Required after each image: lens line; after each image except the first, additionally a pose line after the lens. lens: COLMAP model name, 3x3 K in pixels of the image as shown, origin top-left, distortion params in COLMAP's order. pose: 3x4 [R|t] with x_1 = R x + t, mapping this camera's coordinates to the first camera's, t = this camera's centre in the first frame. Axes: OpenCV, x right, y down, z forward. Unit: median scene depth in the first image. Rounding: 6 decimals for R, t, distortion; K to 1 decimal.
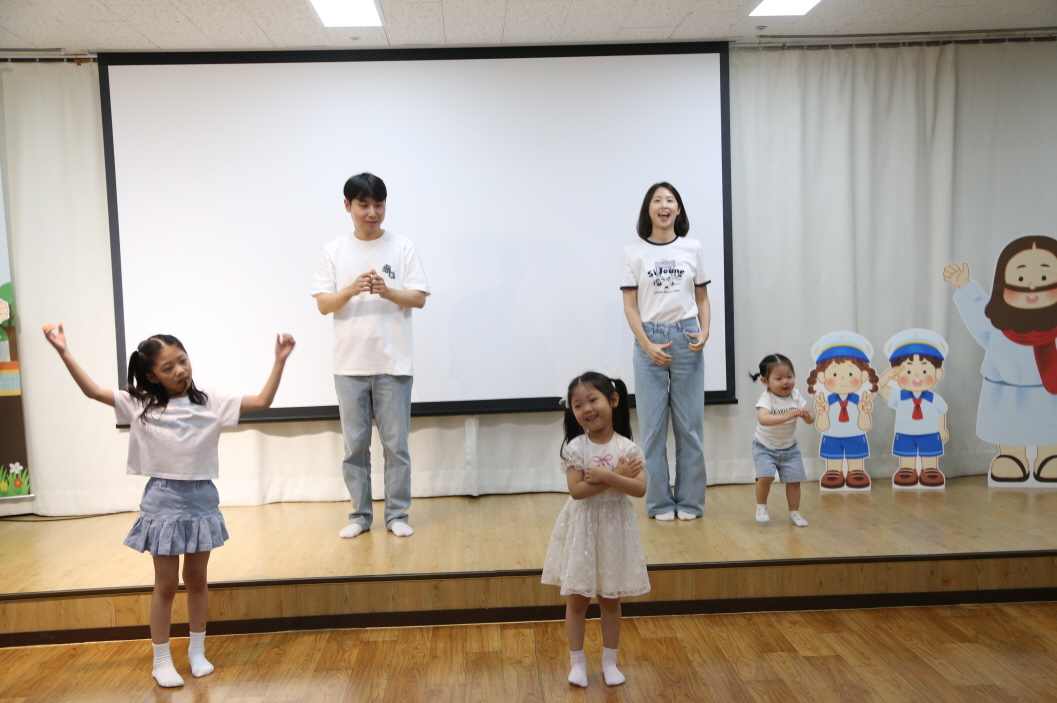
lens RADIAL K [[1160.2, 0, 526.3], [0, 1160.2, 350.0], [0, 0, 1]] dist [0.049865, 0.057217]
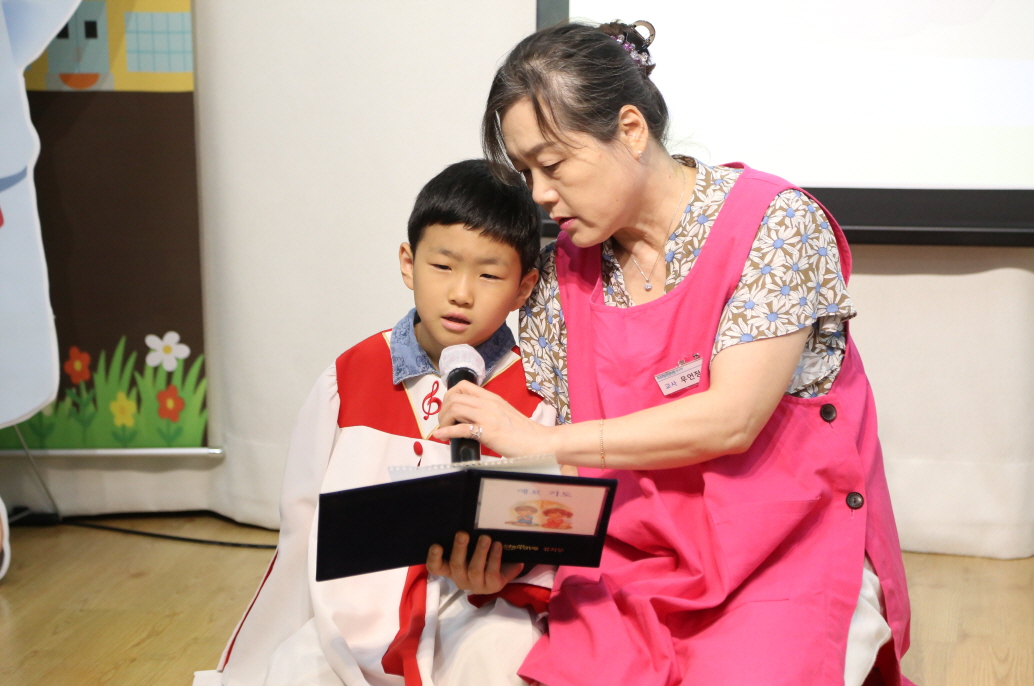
lens RADIAL K [[3020.9, 0, 496.9], [0, 3020.9, 356.6], [0, 0, 1]] dist [0.715444, -0.766920]
pose [[0.976785, 0.071864, -0.201809, -0.209677], [-0.047344, 0.991177, 0.123803, 0.007790], [0.208925, -0.111374, 0.971569, 0.307391]]
